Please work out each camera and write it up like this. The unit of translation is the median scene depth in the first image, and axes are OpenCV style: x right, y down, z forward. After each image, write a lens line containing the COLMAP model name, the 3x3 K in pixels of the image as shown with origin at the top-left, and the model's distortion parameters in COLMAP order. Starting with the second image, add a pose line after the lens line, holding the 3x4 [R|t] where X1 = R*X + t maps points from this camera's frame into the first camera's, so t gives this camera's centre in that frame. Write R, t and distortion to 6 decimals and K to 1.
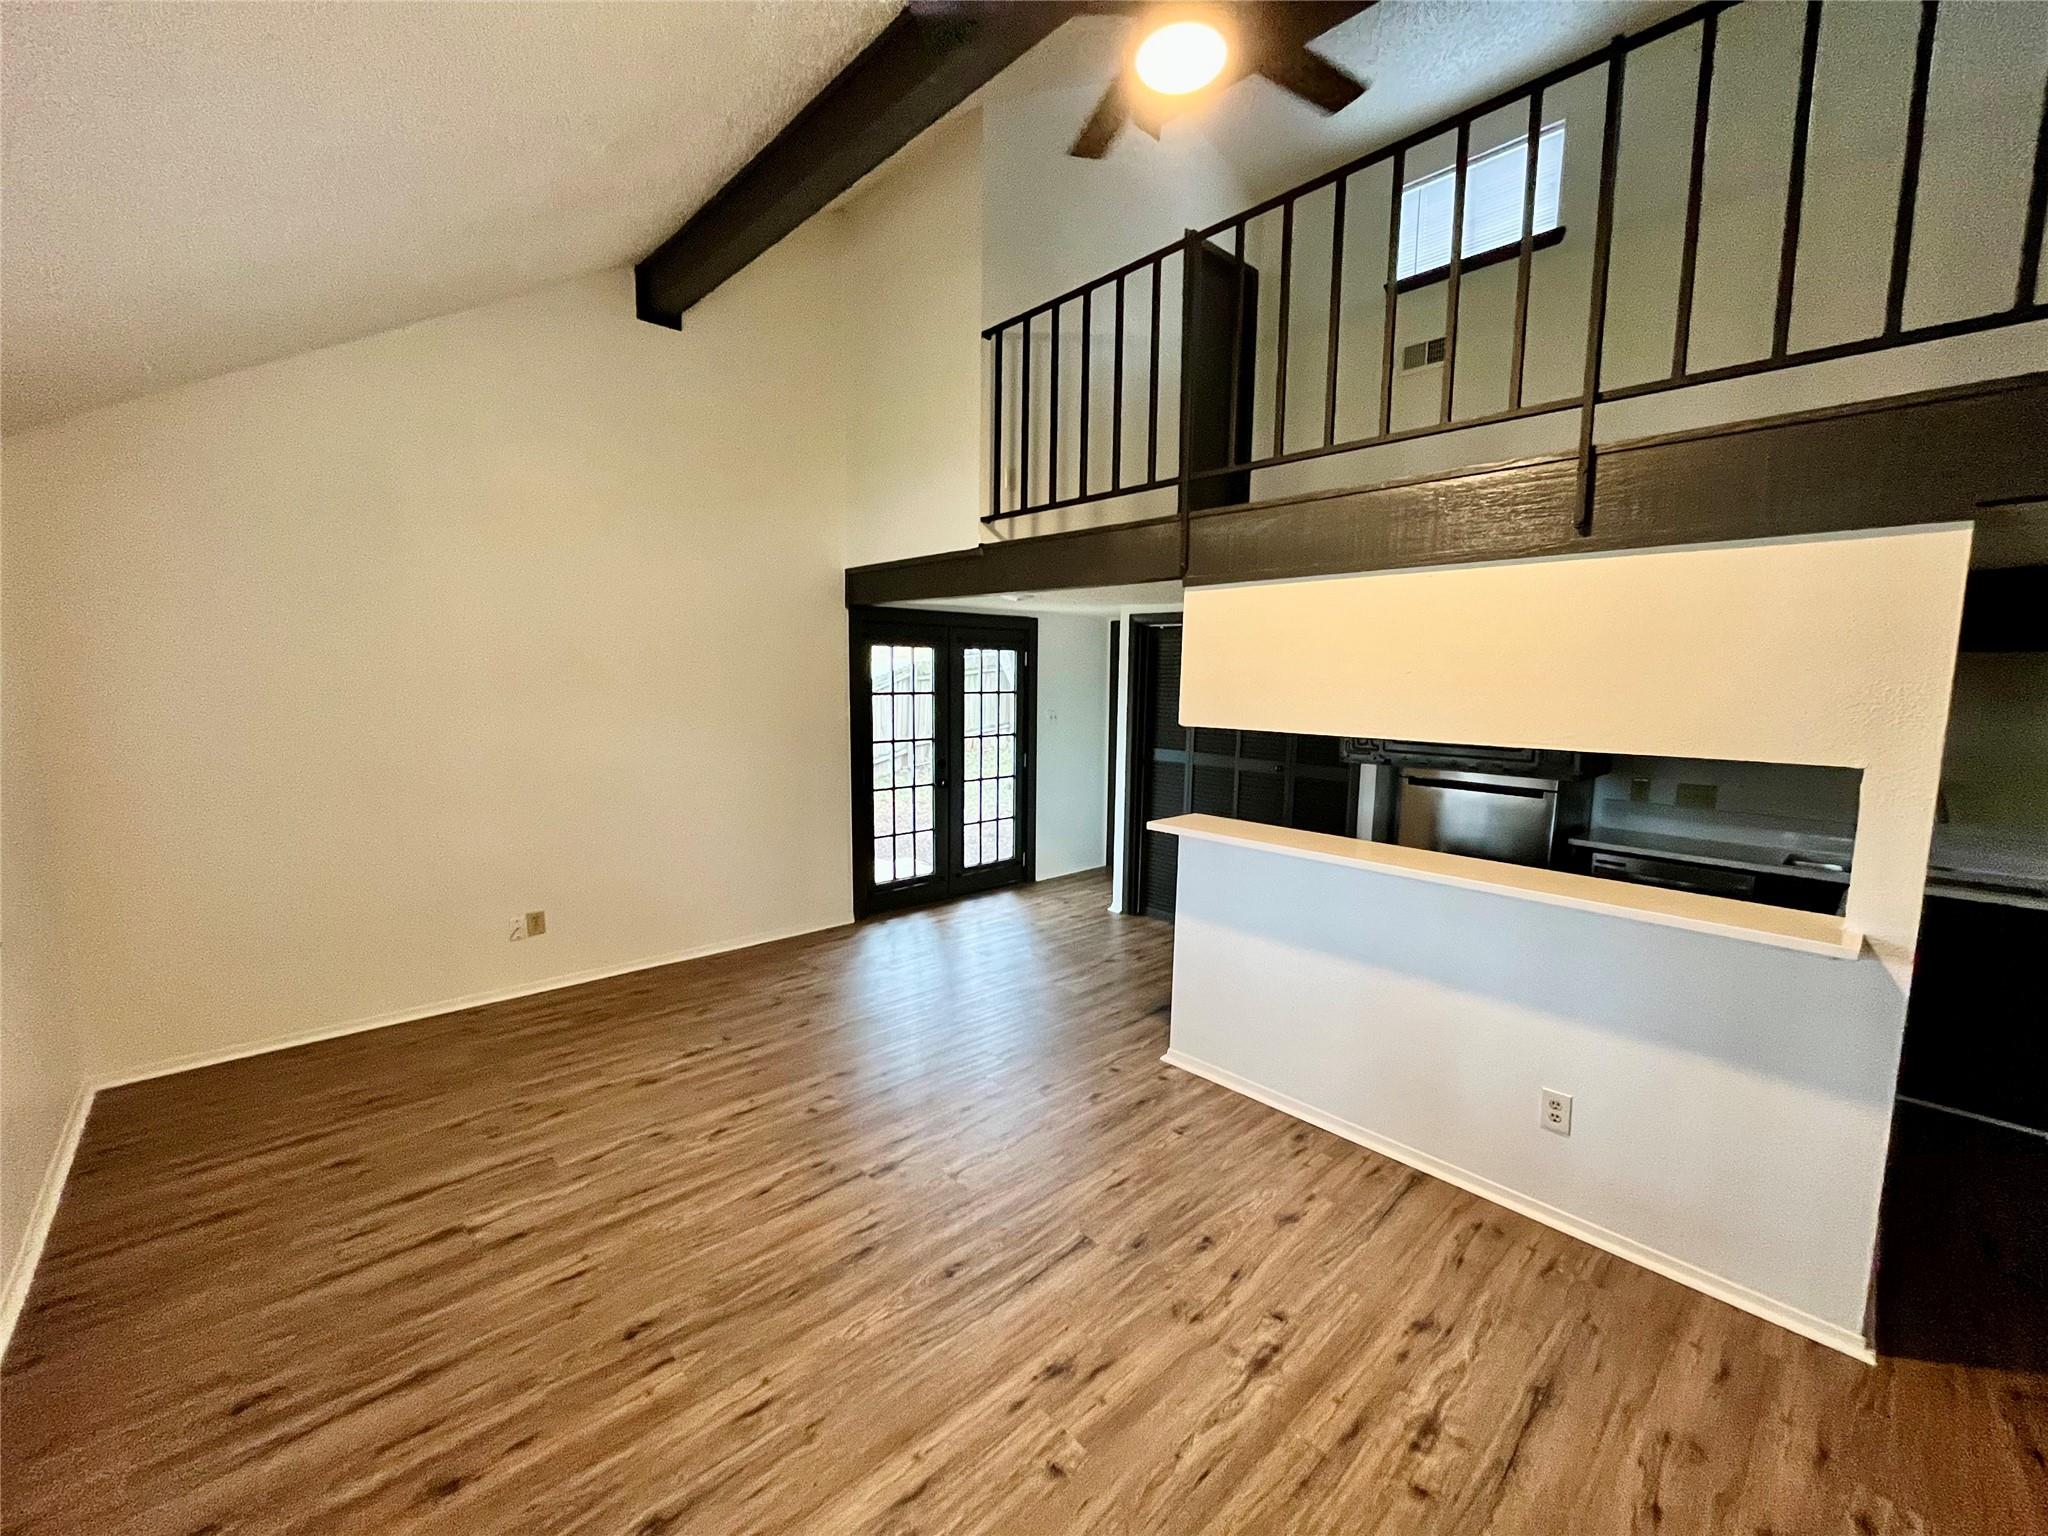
lens RADIAL K [[827.5, 0, 1019.2], [0, 827.5, 767.7], [0, 0, 1]] dist [-0.001004, 0.000304]
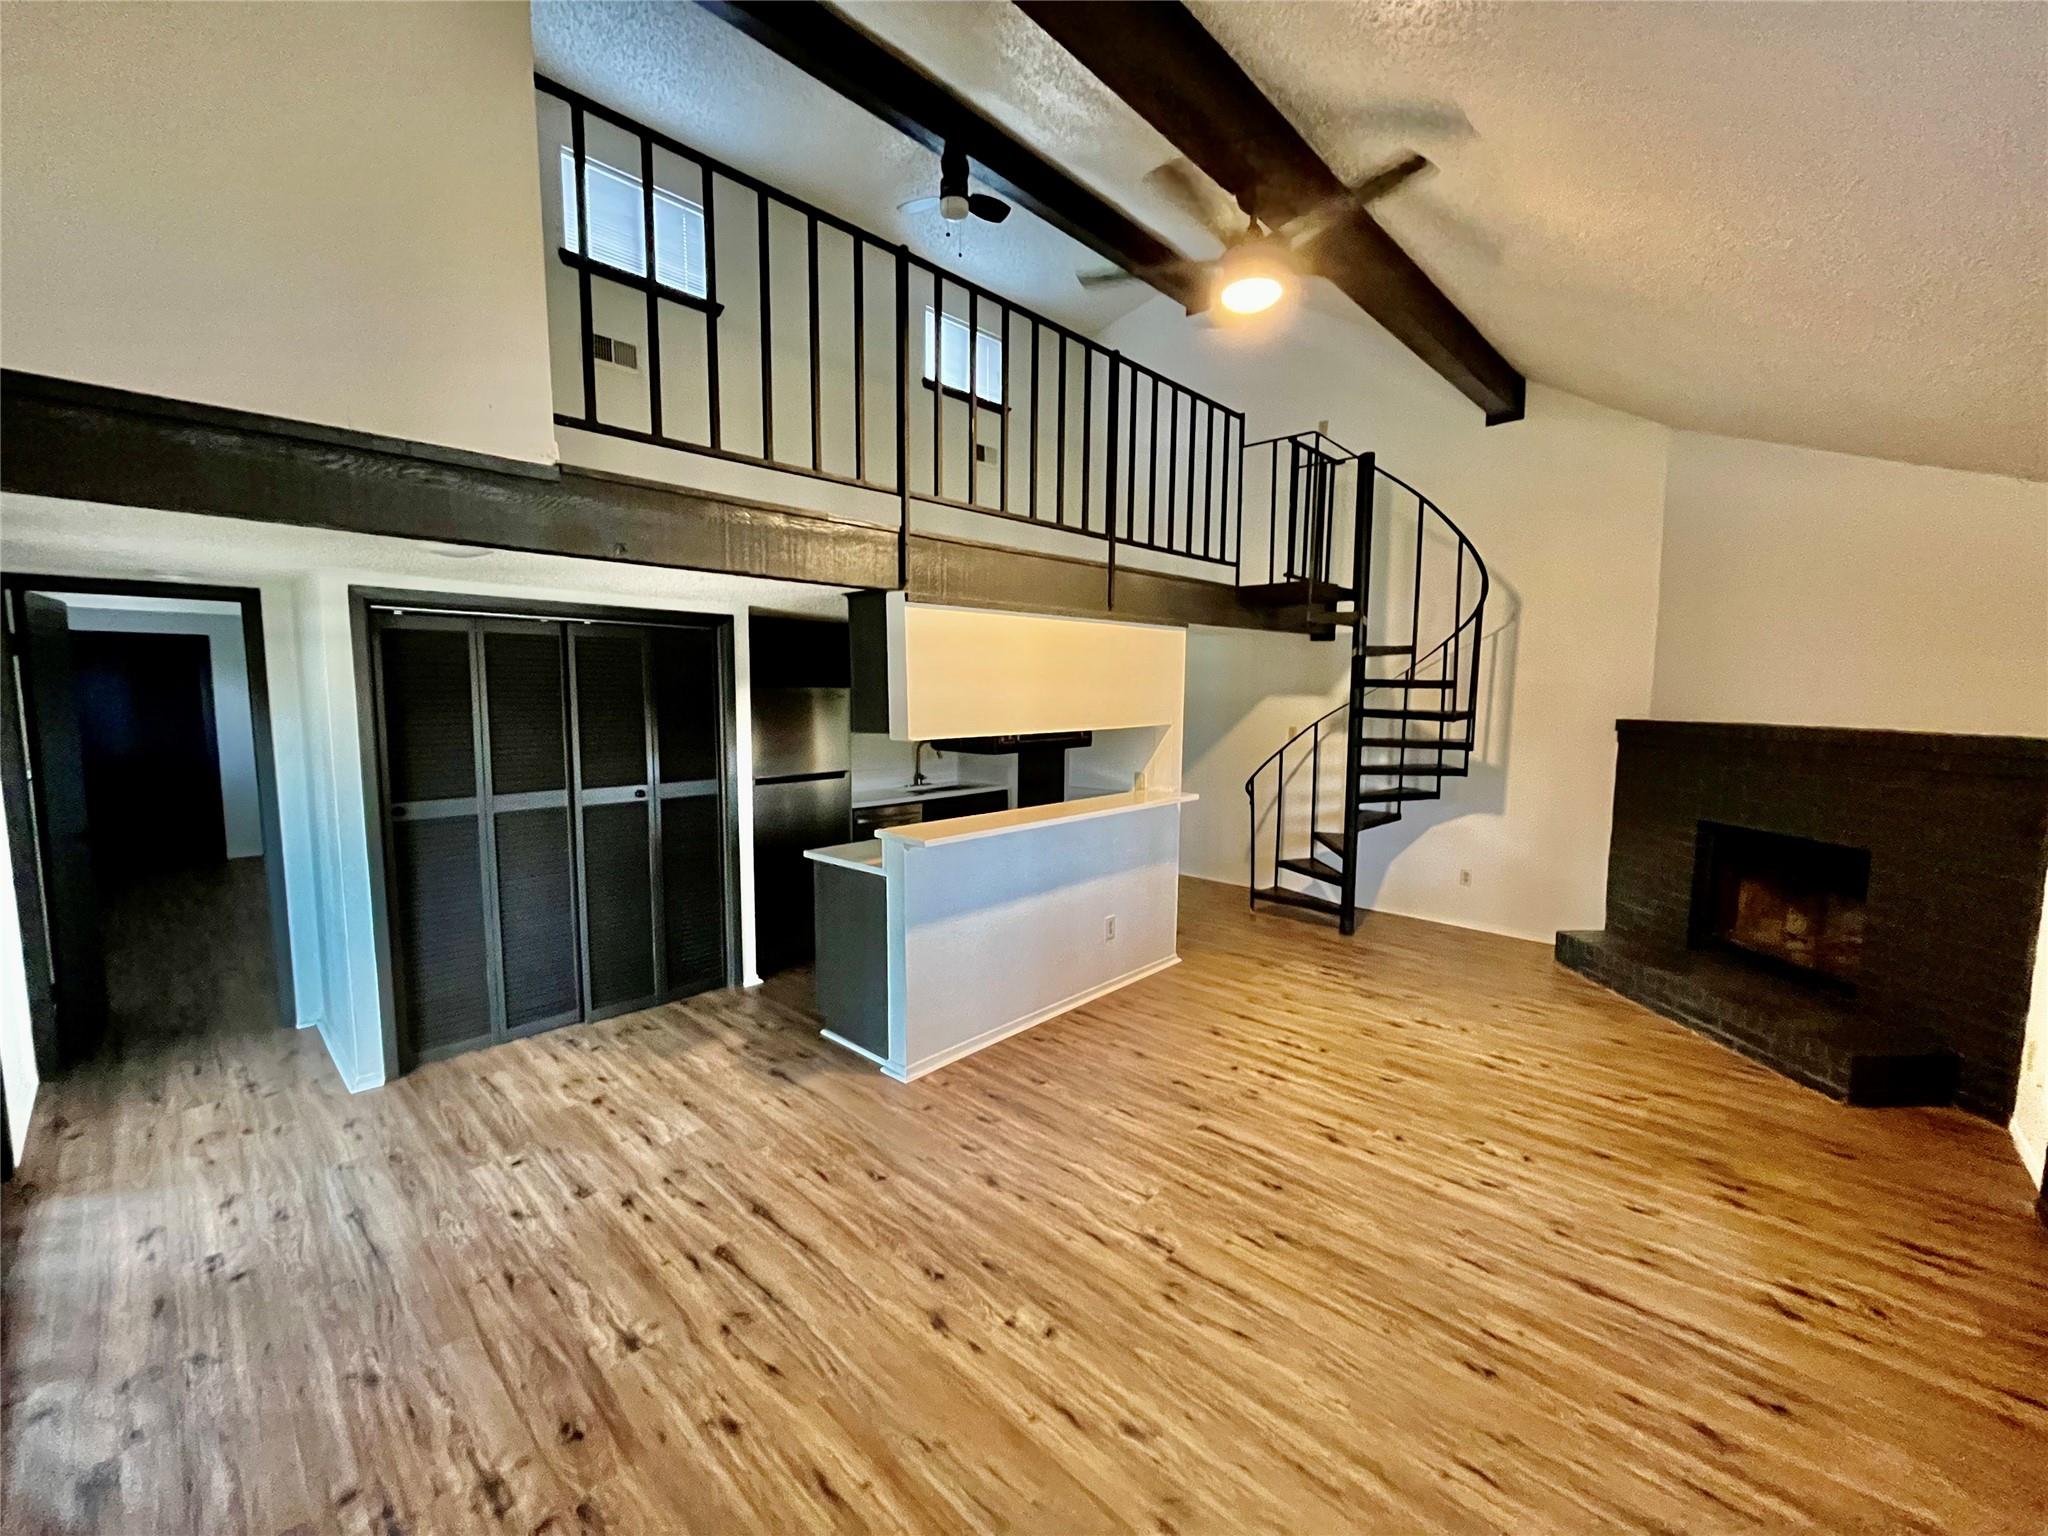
lens RADIAL K [[827.5, 0, 1018.6], [0, 827.5, 764.7], [0, 0, 1]] dist [-0.001004, 0.000304]
pose [[-0.064701, -0.110579, 0.991759, -1.123963], [0.106207, 0.987434, 0.117026, -0.173589], [-0.992237, 0.112904, -0.052143, 1.289198]]
